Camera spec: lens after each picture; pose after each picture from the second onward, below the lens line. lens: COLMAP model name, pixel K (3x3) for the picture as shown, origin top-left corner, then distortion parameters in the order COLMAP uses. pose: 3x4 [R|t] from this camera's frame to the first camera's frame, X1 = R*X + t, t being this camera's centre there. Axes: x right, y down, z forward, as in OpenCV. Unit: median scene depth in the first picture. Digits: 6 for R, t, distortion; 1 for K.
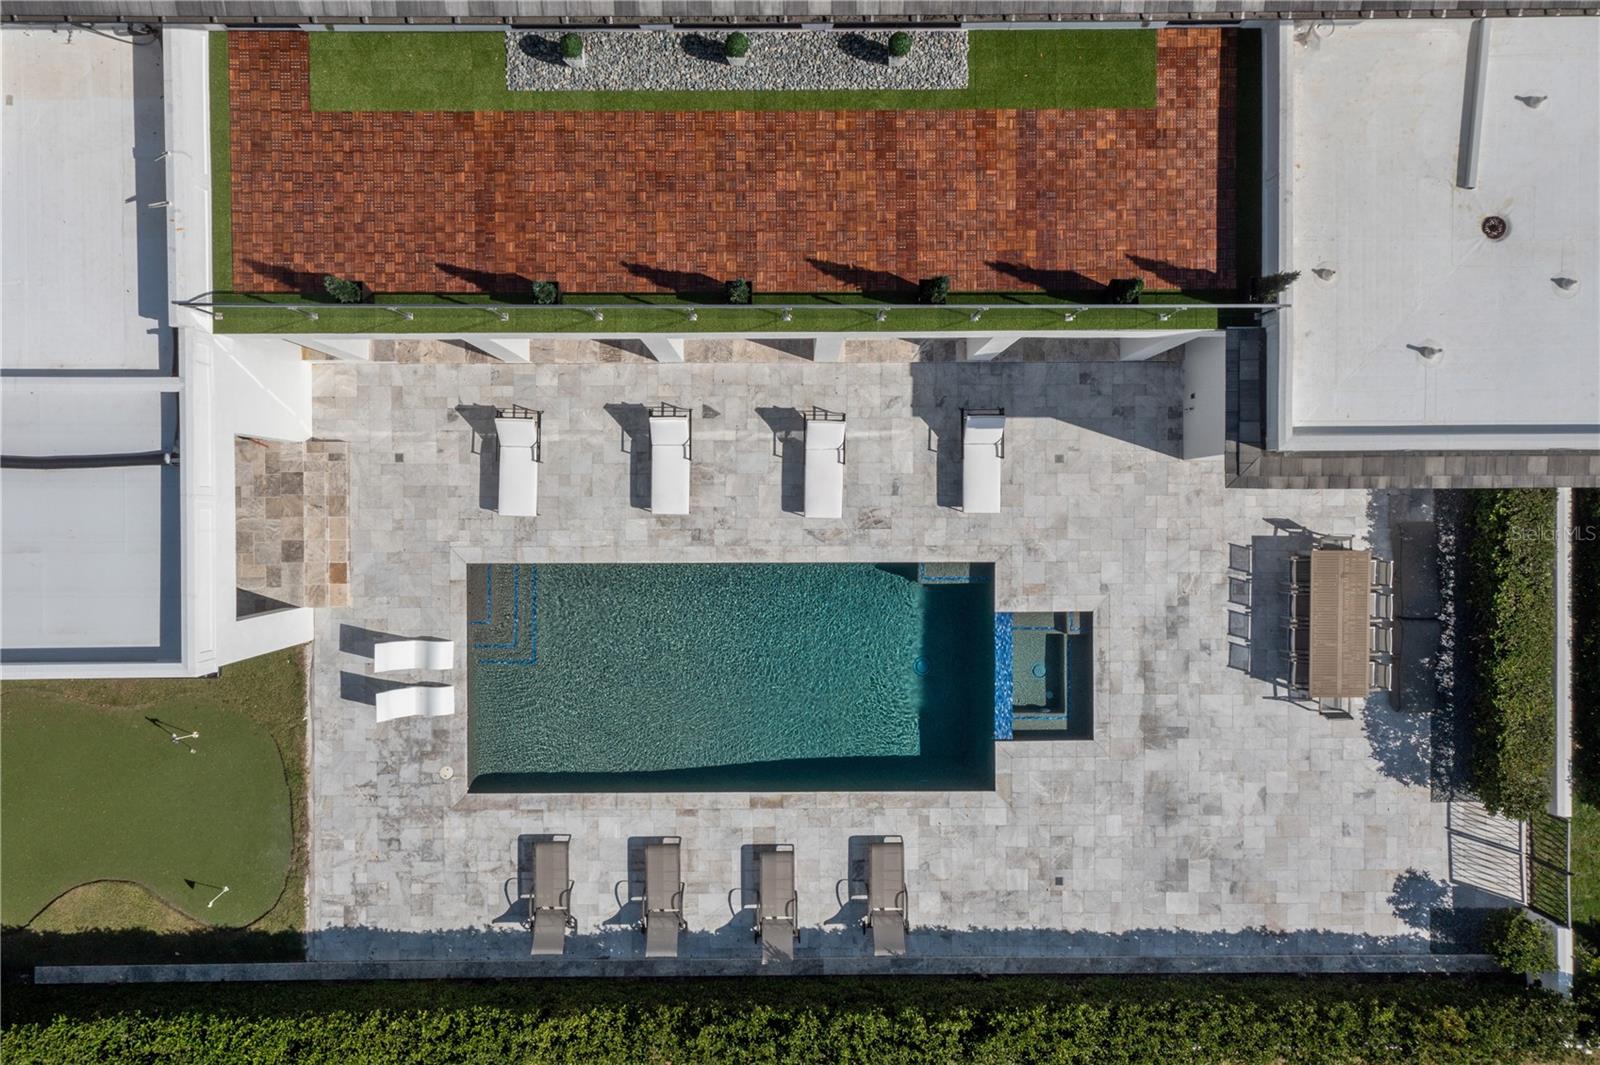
lens RADIAL K [[1267.9, 0, 800.1], [0, 1267.9, 530.5], [0, 0, 1]] dist [0.000503, 0.010299]
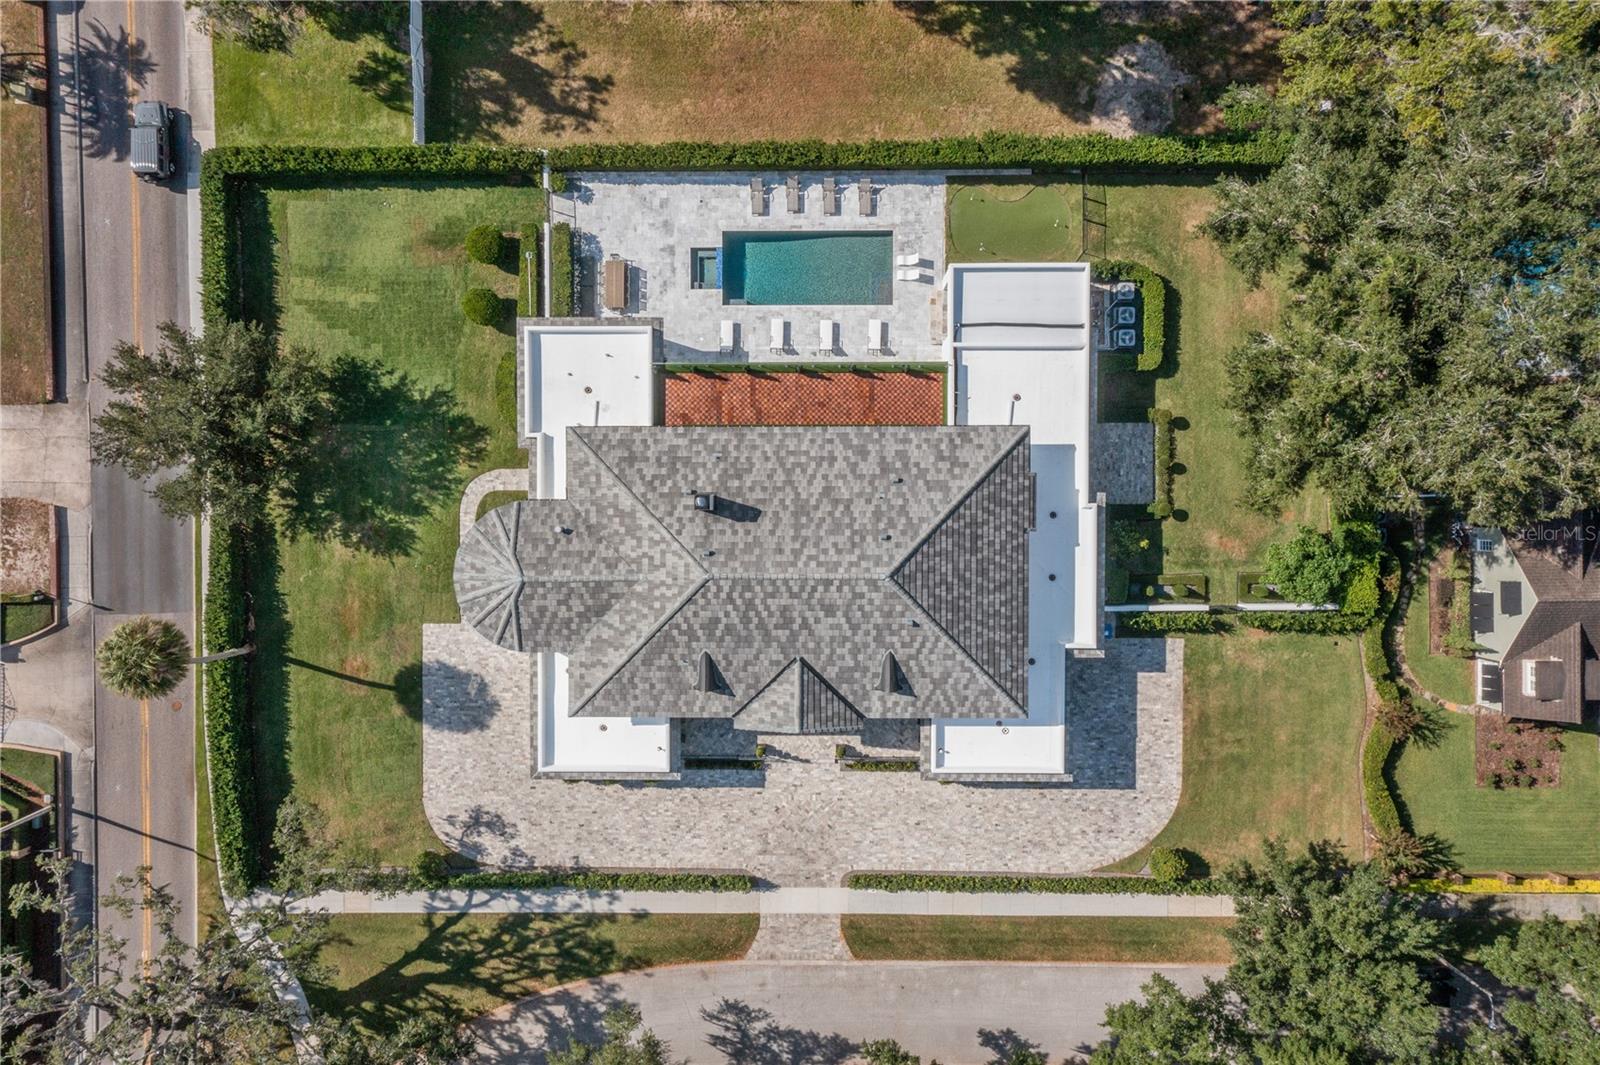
lens RADIAL K [[1267.9, 0, 799.1], [0, 1267.9, 532.0], [0, 0, 1]] dist [0.000503, 0.010299]
pose [[-0.999891, -0.004140, 0.014146, -0.080663], [0.003590, -0.999243, -0.038735, -0.409994], [0.014295, -0.038680, 0.999149, -2.125399]]
